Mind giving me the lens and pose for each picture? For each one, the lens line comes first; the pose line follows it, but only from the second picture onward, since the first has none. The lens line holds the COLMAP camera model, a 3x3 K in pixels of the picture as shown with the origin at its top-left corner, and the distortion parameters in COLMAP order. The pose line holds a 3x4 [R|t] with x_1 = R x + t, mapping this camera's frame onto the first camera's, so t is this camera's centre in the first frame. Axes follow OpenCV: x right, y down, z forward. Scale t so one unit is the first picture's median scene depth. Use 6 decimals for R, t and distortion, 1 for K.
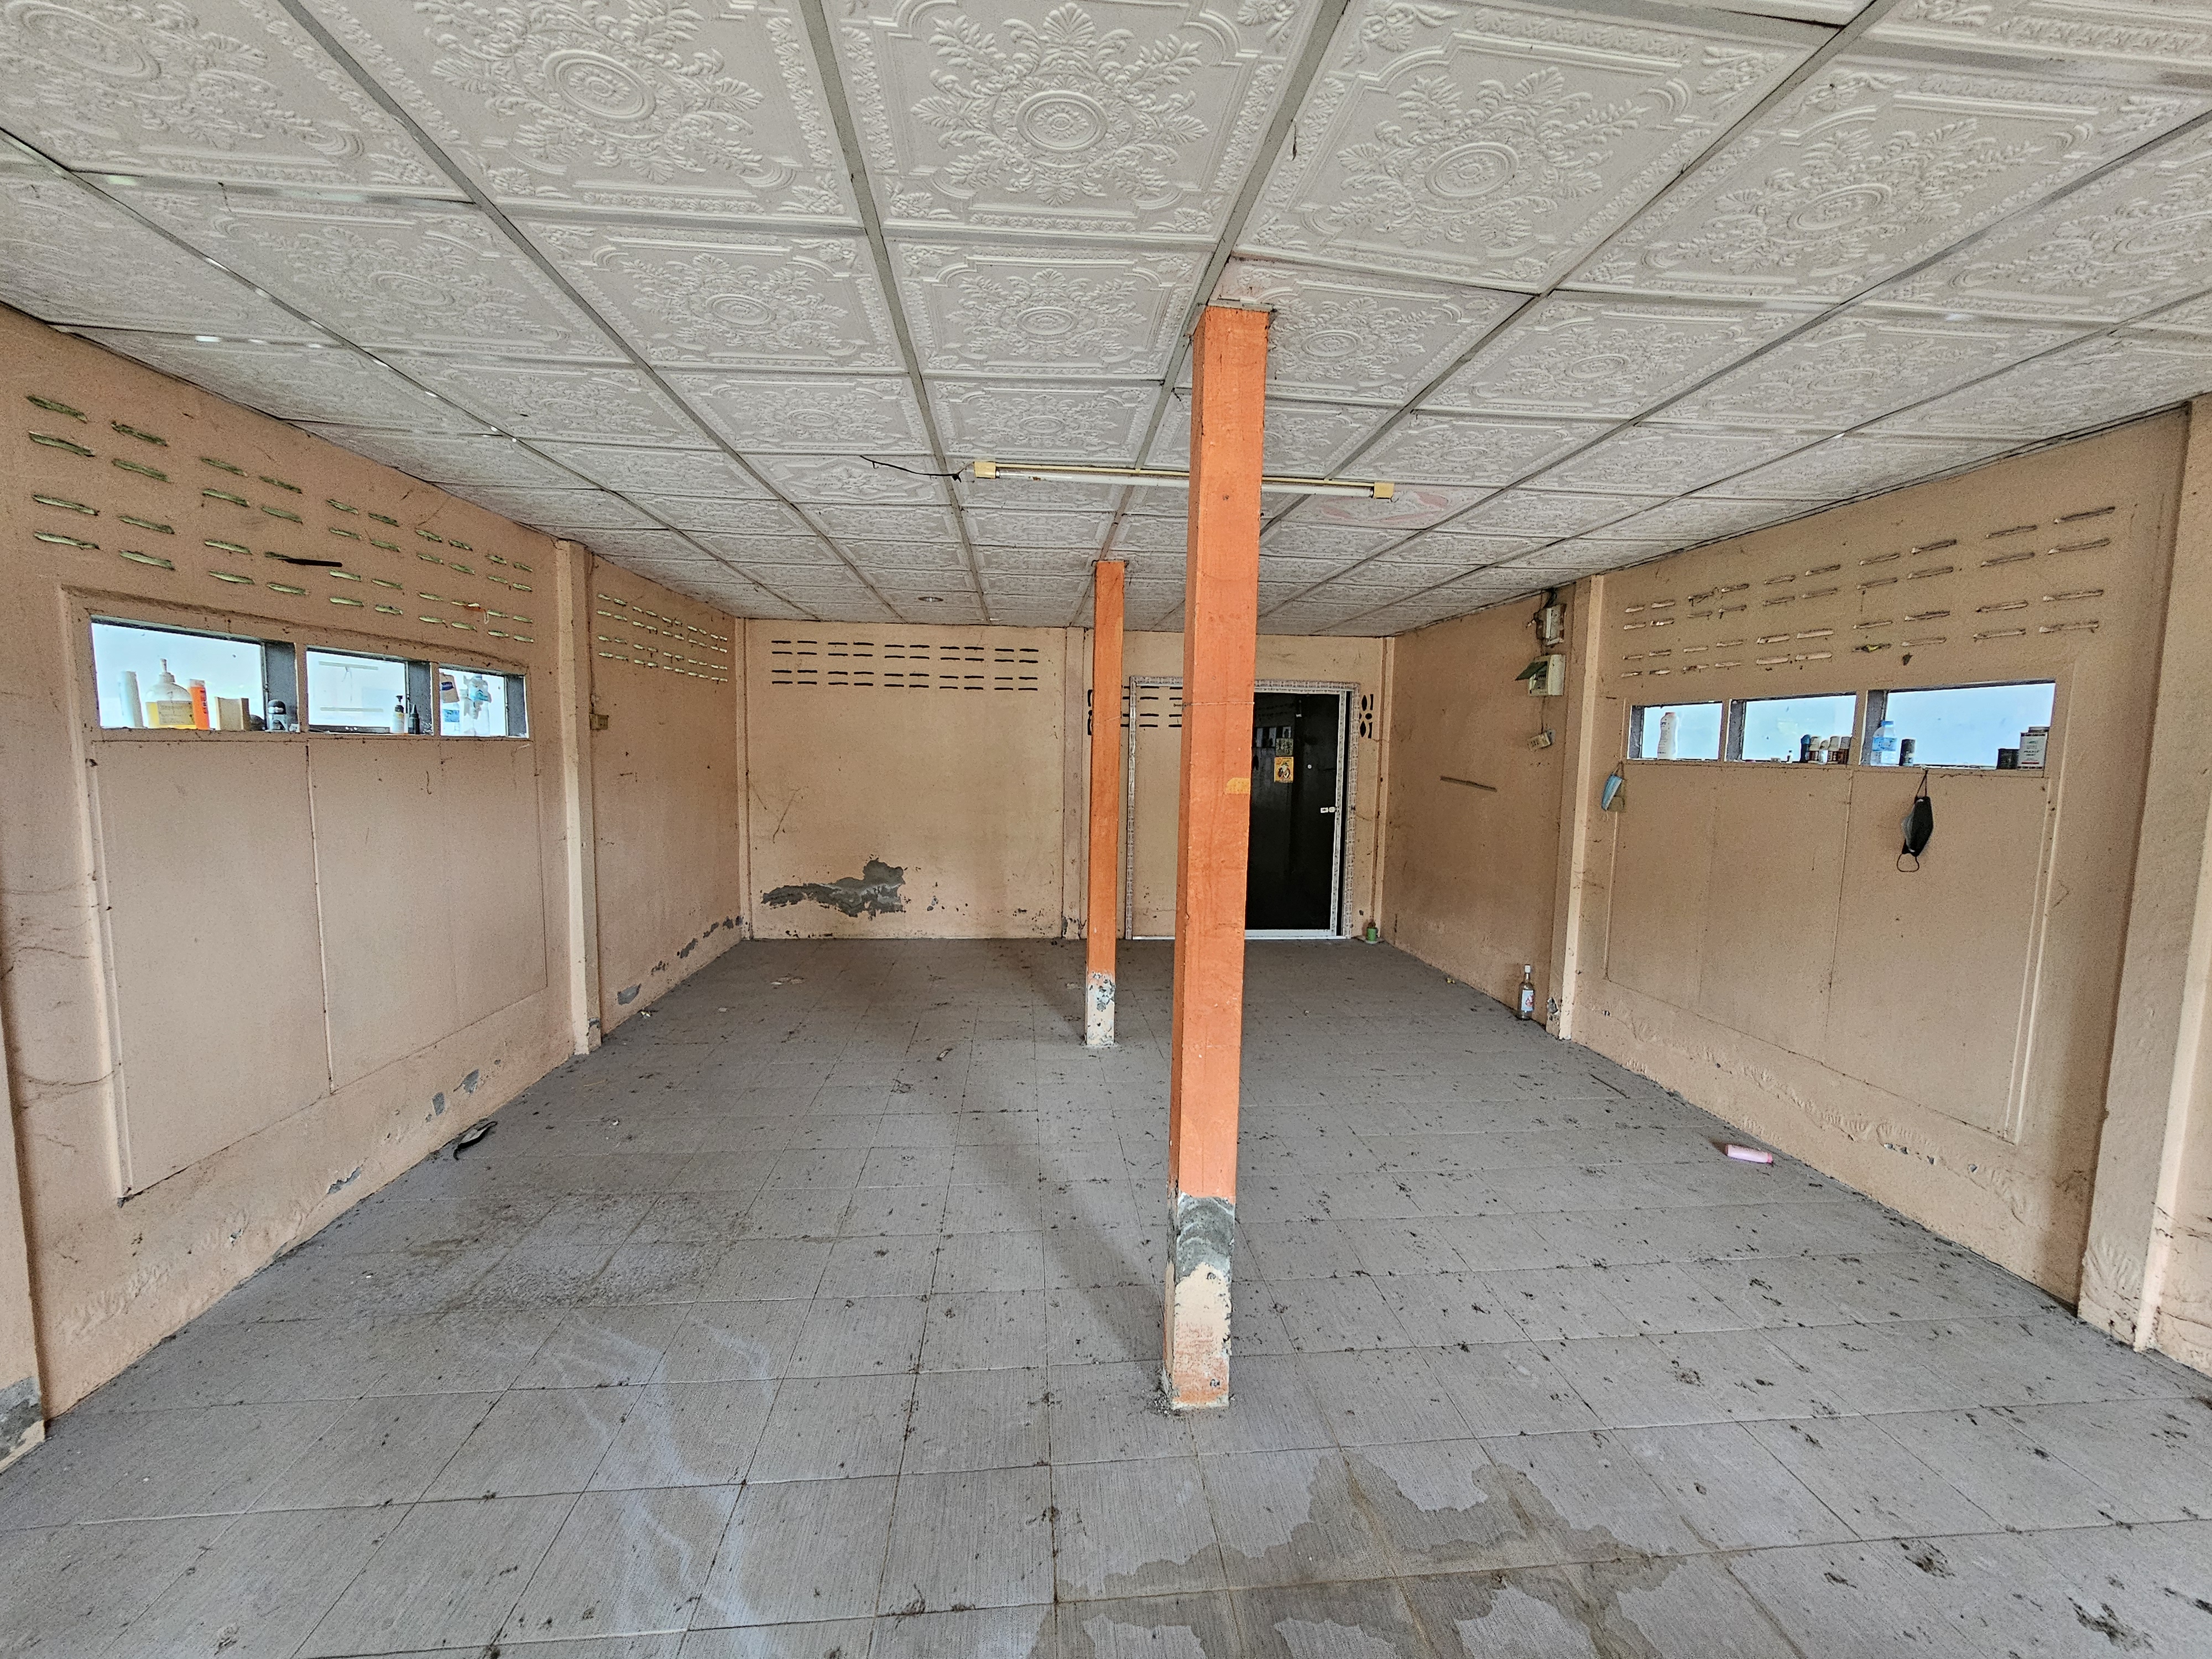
lens RADIAL K [[914.8, 0, 1118.7], [0, 914.8, 832.1], [0, 0, 1]] dist [-0.002592, 0.000649]
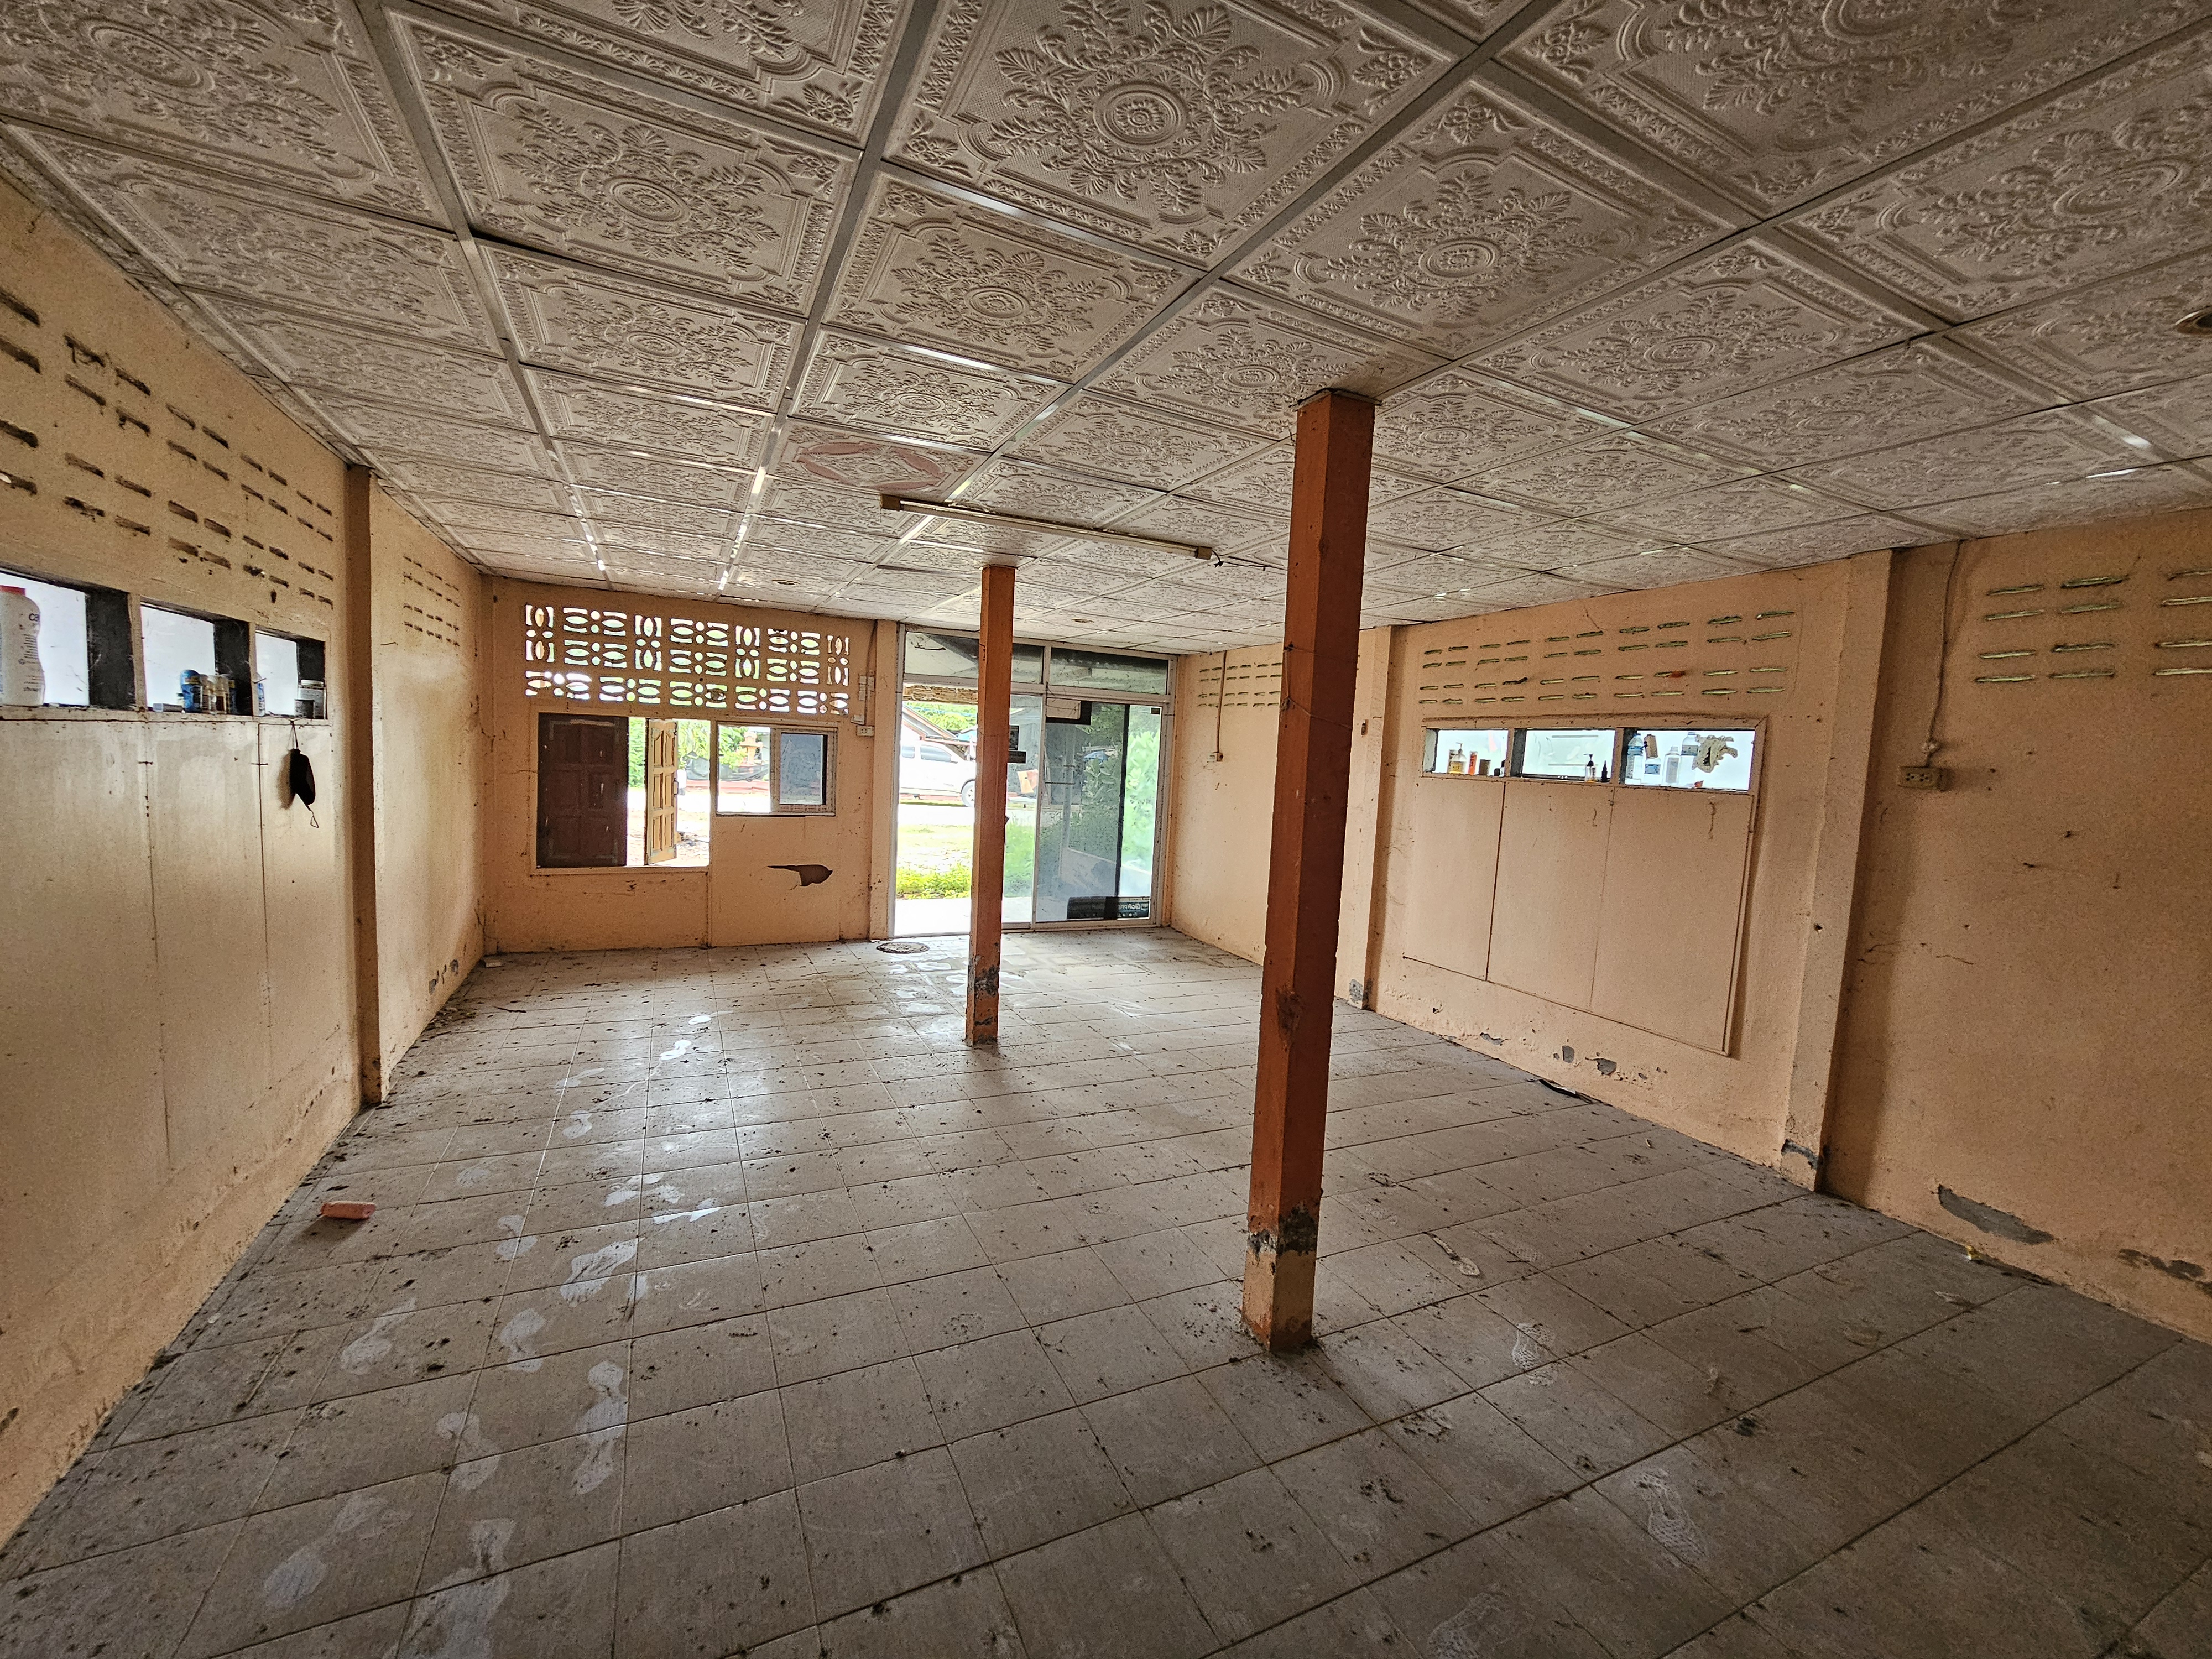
lens RADIAL K [[914.8, 0, 1118.7], [0, 914.8, 832.1], [0, 0, 1]] dist [-0.002592, 0.000649]
pose [[-0.936587, -0.039333, -0.348221, 0.357377], [-0.102565, 0.980936, 0.165060, -0.178074], [0.335091, 0.190308, -0.922766, 1.953941]]
